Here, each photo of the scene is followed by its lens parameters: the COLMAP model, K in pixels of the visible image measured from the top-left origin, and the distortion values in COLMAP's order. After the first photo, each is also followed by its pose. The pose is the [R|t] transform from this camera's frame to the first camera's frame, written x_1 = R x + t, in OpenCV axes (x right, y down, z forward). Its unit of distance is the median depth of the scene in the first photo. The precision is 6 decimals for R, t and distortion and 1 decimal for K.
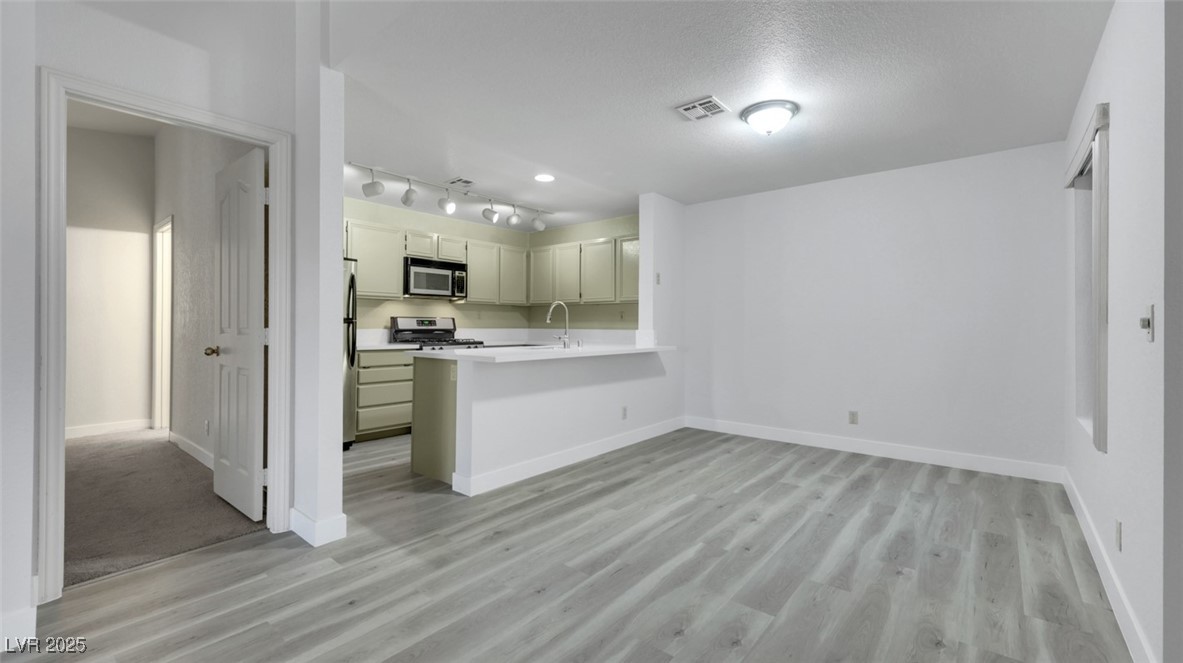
lens RADIAL K [[491.7, 0, 580.4], [0, 491.7, 325.1], [0, 0, 1]] dist [0.005778, -0.001934]
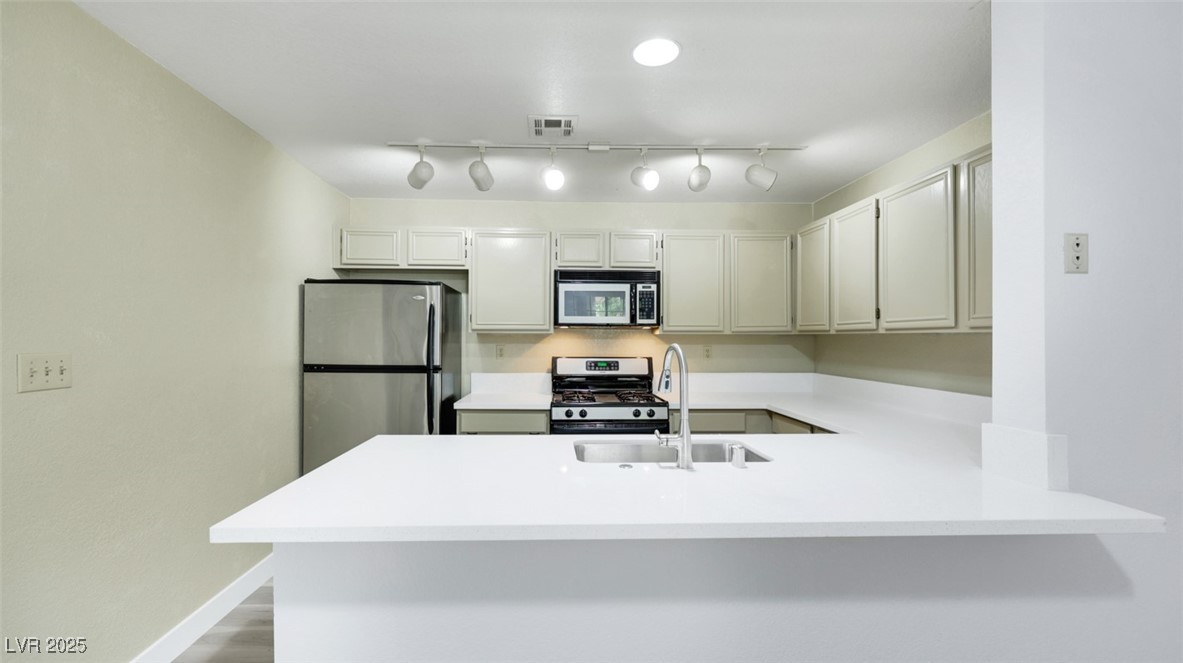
lens RADIAL K [[491.7, 0, 575.8], [0, 491.7, 336.9], [0, 0, 1]] dist [0.005778, -0.001934]
pose [[0.687344, -0.005727, -0.726310, 0.166609], [0.003689, 0.999984, -0.004394, -0.046468], [0.726323, 0.000341, 0.687354, 0.591357]]
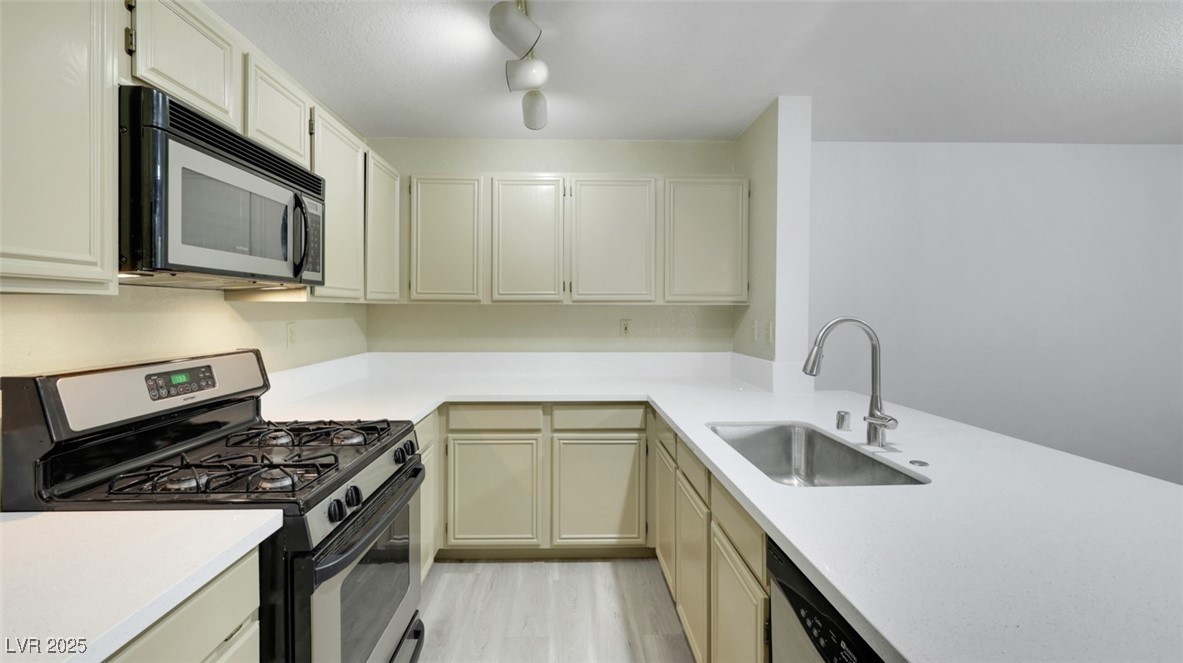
lens RADIAL K [[491.7, 0, 573.8], [0, 491.7, 315.9], [0, 0, 1]] dist [0.005778, -0.001934]
pose [[0.744352, -0.014884, 0.667622, -0.380451], [0.001039, 0.999776, 0.021131, -0.050348], [-0.667787, -0.015035, 0.744201, 0.768734]]
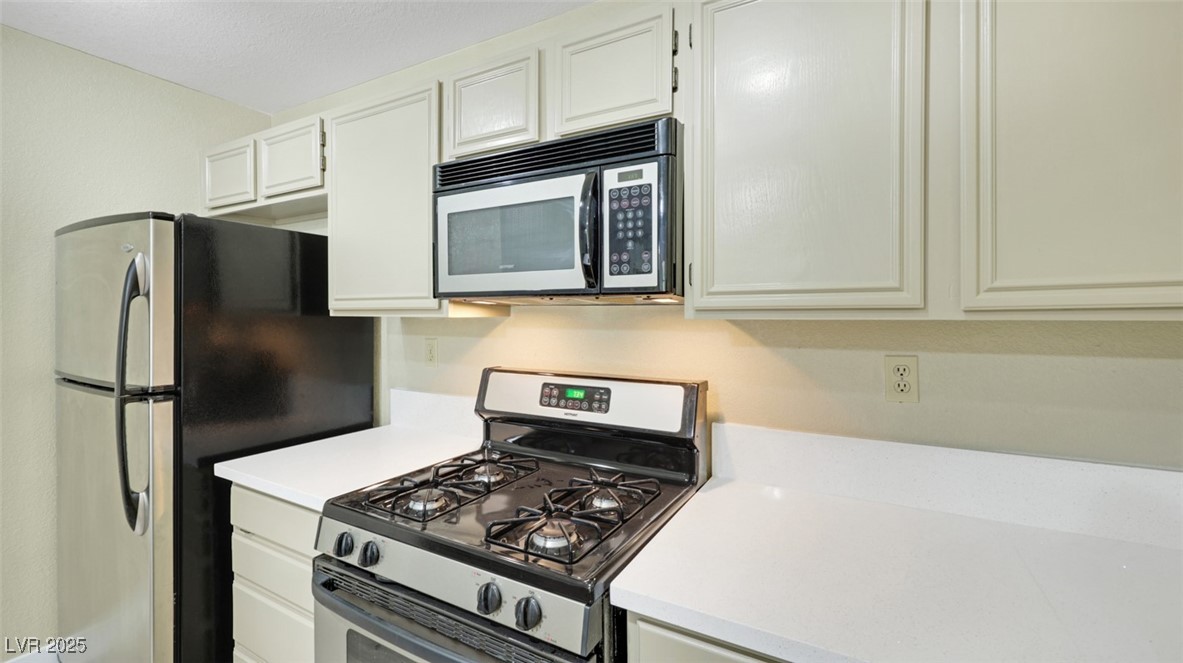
lens RADIAL K [[491.7, 0, 596.5], [0, 491.7, 323.1], [0, 0, 1]] dist [0.005778, -0.001934]
pose [[0.220078, 0.014912, -0.975368, -0.057993], [0.006597, 0.999838, 0.016775, -0.055990], [0.975460, -0.010127, 0.219944, 1.091384]]
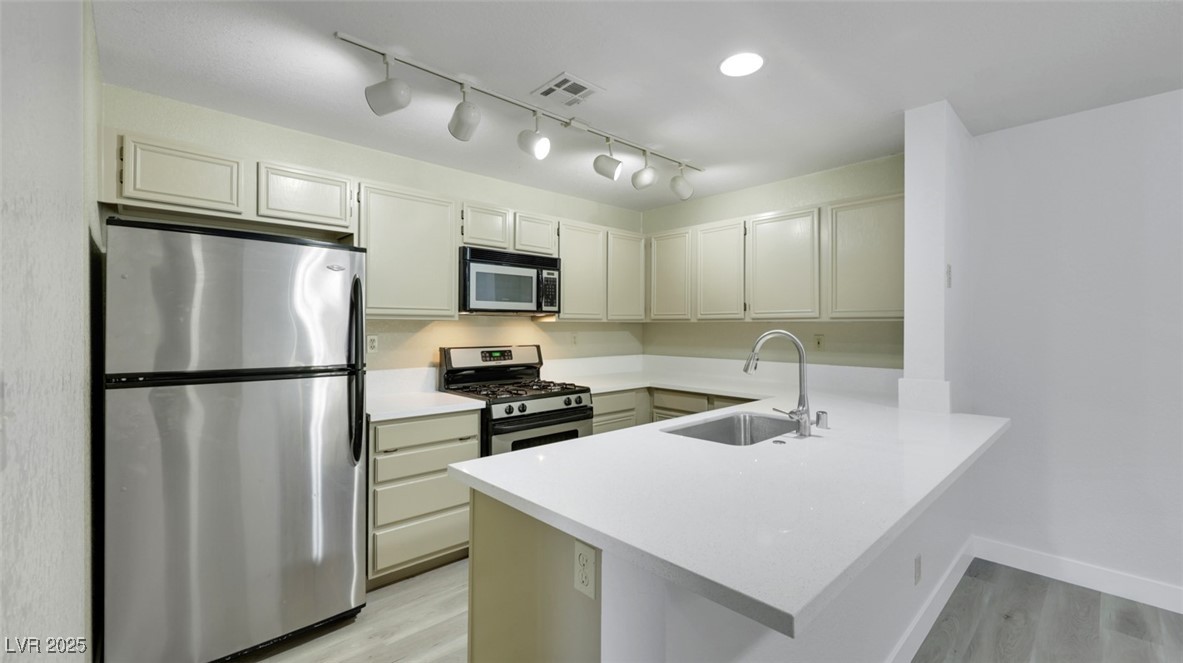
lens RADIAL K [[481.4, 0, 590.5], [0, 481.4, 328.6], [0, 0, 1]] dist [0.001788, 0.000210]
pose [[0.994545, -0.005380, -0.104167, -0.153562], [0.006136, 0.999957, 0.006936, -0.047576], [0.104126, -0.007538, 0.994536, 0.475977]]
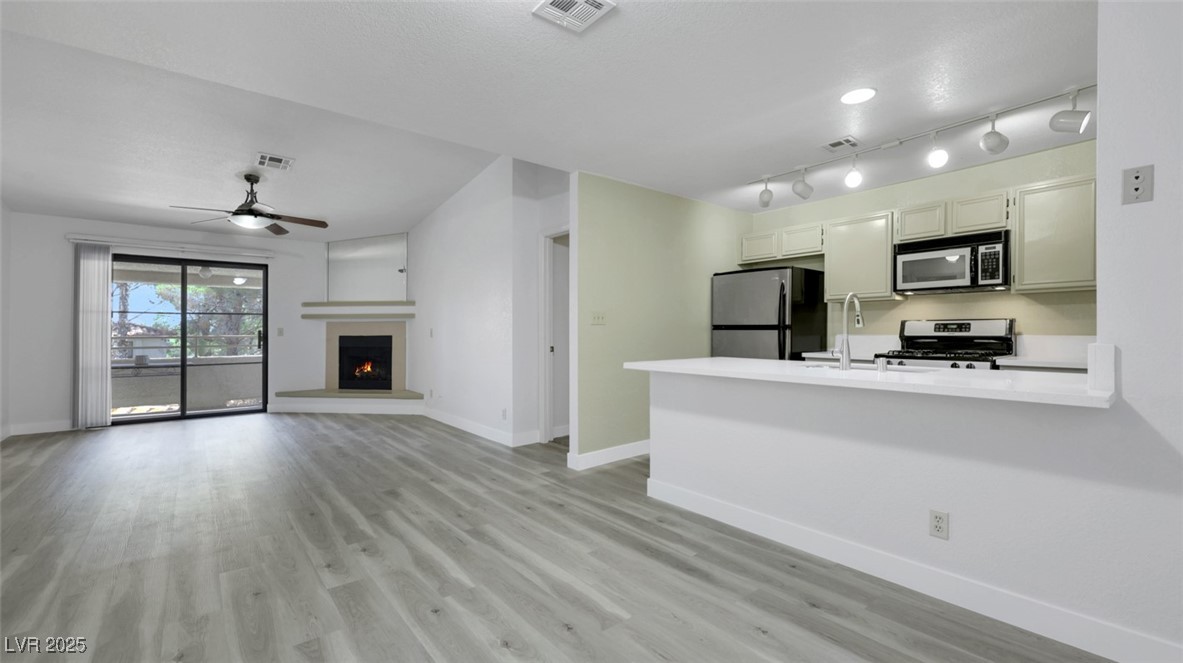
lens RADIAL K [[491.7, 0, 592.7], [0, 491.7, 339.9], [0, 0, 1]] dist [0.005778, -0.001934]
pose [[-0.181891, 0.016328, -0.983183, 0.547646], [0.007468, 0.999856, 0.015223, -0.001181], [0.983290, -0.004573, -0.181987, 0.710458]]
